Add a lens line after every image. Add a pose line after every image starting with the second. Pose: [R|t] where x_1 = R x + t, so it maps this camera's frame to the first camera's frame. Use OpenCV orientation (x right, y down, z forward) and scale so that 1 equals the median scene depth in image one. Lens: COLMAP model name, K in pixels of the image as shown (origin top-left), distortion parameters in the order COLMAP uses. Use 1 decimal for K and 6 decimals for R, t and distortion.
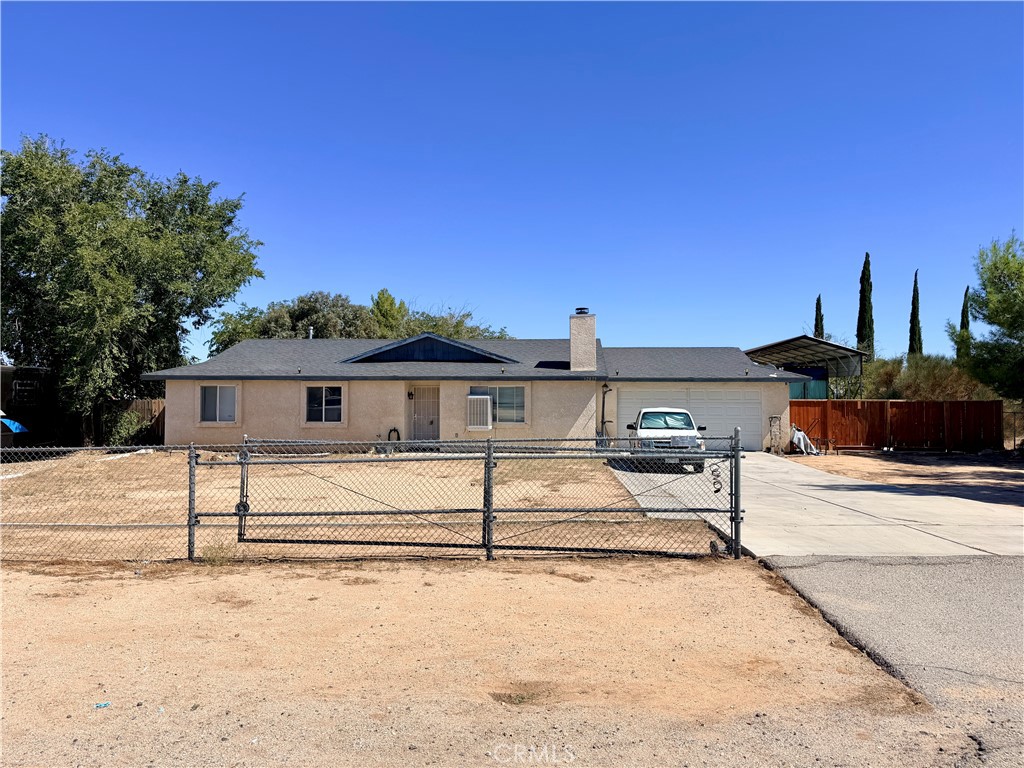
lens RADIAL K [[693.7, 0, 512.0], [0, 693.7, 384.0], [0, 0, 1]] dist [0.044998, -0.003535]
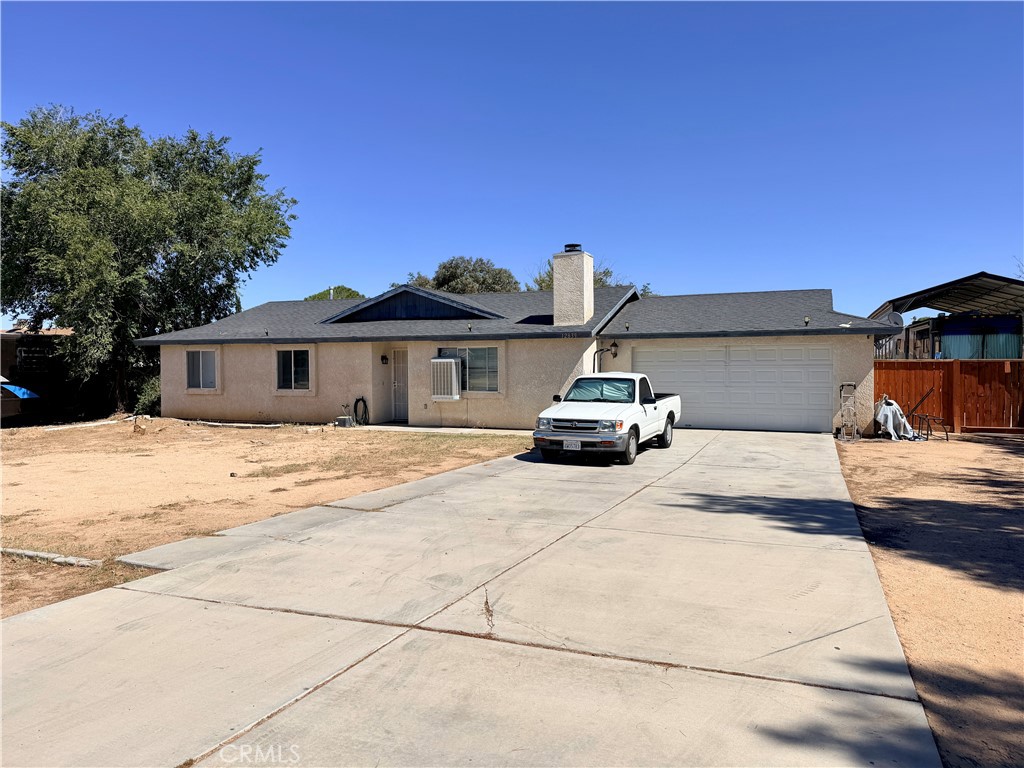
lens RADIAL K [[693.7, 0, 512.0], [0, 693.7, 384.0], [0, 0, 1]] dist [0.044998, -0.003535]
pose [[0.952431, 0.001467, -0.304750, 0.271526], [0.012916, 0.998896, 0.045174, 0.010135], [0.304480, -0.046961, 0.951360, 0.225282]]
